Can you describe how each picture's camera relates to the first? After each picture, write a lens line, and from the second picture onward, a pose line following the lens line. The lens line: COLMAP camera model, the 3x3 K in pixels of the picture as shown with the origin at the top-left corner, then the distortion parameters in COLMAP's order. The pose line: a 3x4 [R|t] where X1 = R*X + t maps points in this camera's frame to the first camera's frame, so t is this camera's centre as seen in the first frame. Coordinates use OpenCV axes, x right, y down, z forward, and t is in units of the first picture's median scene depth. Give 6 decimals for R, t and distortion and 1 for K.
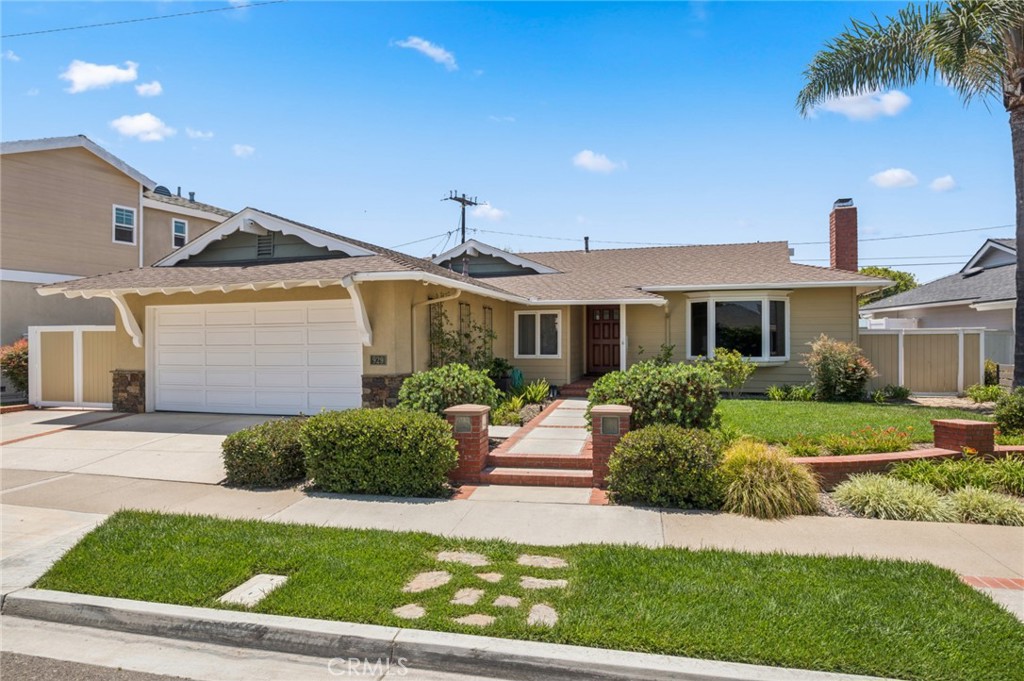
lens RADIAL K [[604.2, 0, 512.0], [0, 604.2, 340.5], [0, 0, 1]] dist [-0.000350, -0.000121]
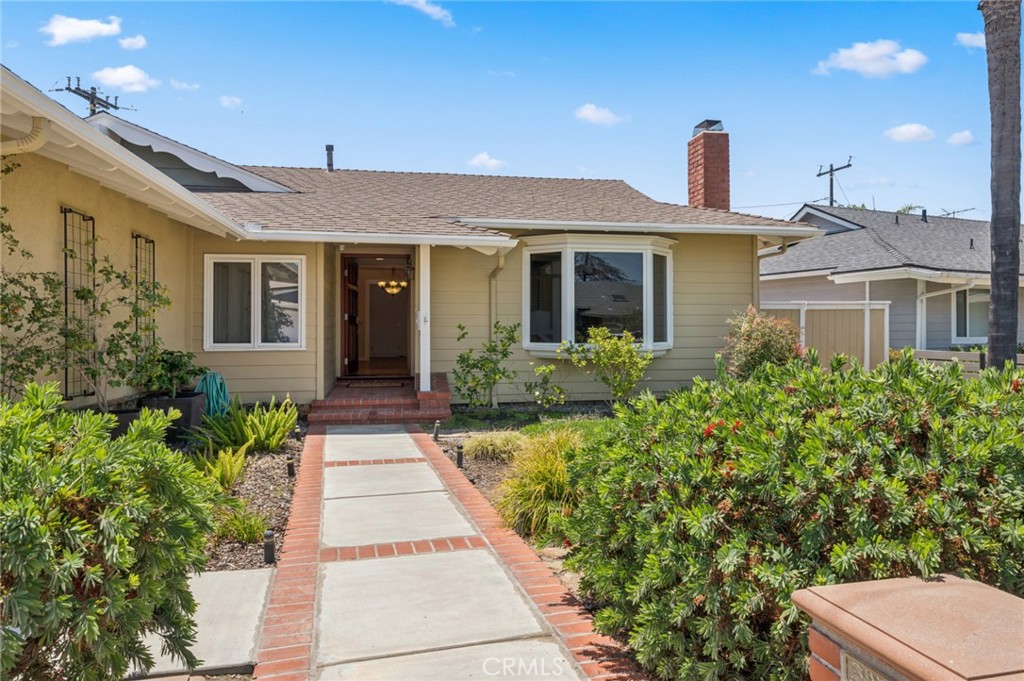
lens RADIAL K [[681.4, 0, 511.5], [0, 681.4, 324.2], [0, 0, 1]] dist [0.009197, 0.000759]
pose [[0.894580, 0.003153, 0.446897, -0.021584], [0.000198, 0.999972, -0.007451, 0.012514], [-0.446908, 0.006754, 0.894555, 0.412996]]
